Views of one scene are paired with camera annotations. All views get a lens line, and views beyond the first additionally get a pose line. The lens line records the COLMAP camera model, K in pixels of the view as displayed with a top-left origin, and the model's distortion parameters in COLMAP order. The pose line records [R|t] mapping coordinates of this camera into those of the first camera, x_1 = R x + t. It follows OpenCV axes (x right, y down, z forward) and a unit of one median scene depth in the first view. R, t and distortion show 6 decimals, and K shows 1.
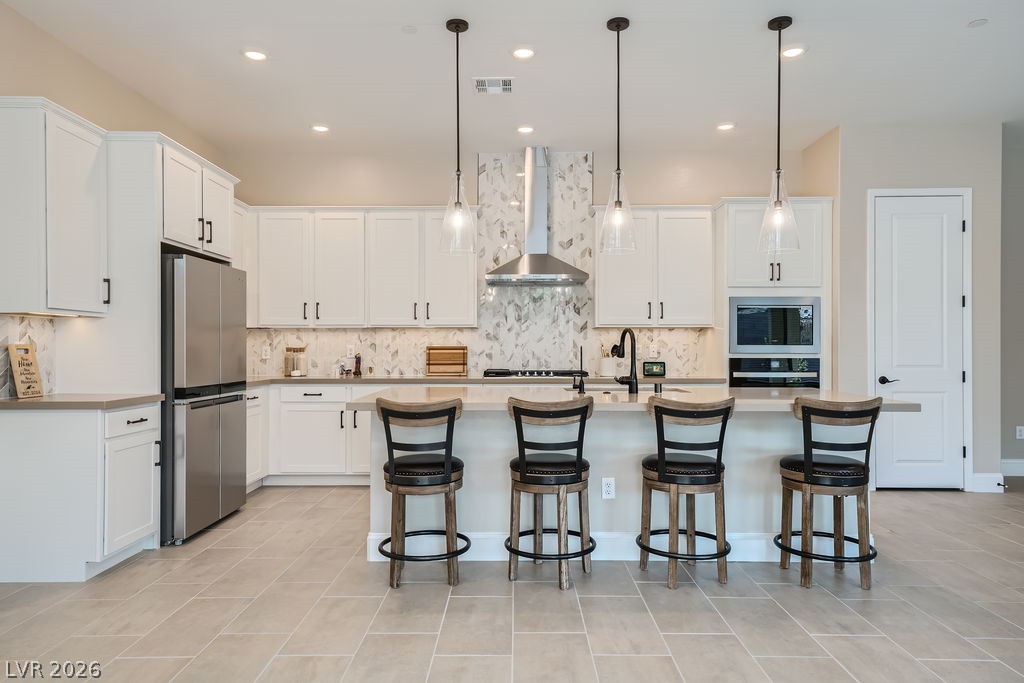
lens RADIAL K [[670.1, 0, 517.0], [0, 670.1, 344.8], [0, 0, 1]] dist [0.032688, -0.001286]
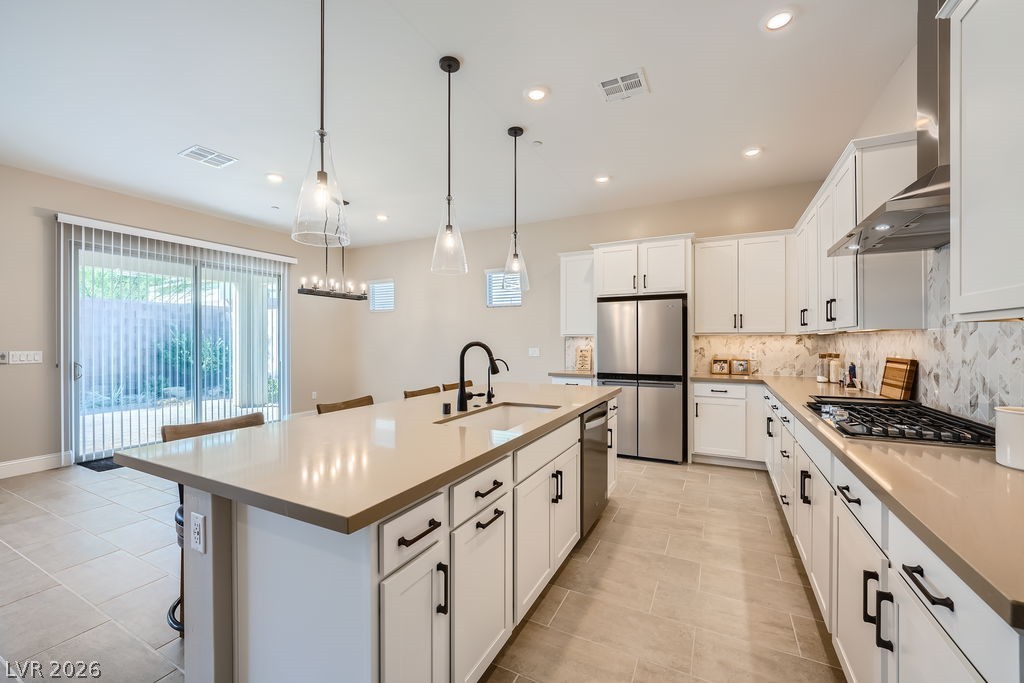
lens RADIAL K [[408.2, 0, 504.9], [0, 408.2, 341.2], [0, 0, 1]] dist [-0.006178, 0.001628]
pose [[-0.468556, 0.002077, -0.883431, 0.421828], [0.008164, 0.999965, -0.001979, -0.016441], [0.883396, -0.008140, -0.468557, 0.845102]]
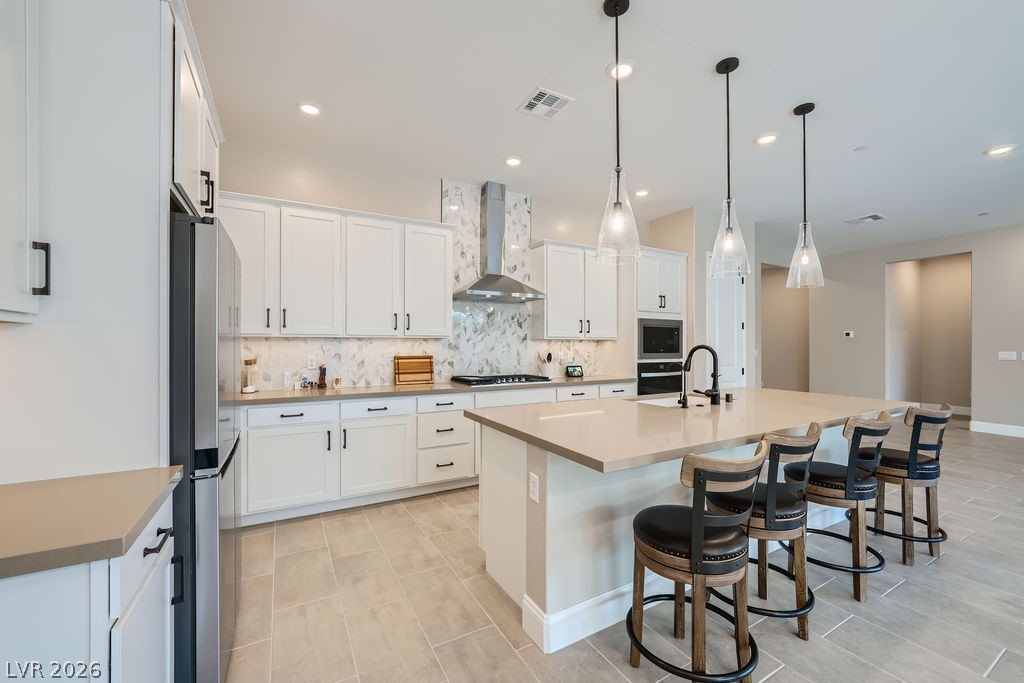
lens RADIAL K [[408.2, 0, 510.7], [0, 408.2, 343.4], [0, 0, 1]] dist [-0.006178, 0.001628]
pose [[0.870872, 0.002815, 0.491502, -0.286705], [-0.002786, 0.999996, -0.000792, -0.016948], [-0.491502, -0.000680, 0.870876, 0.368746]]
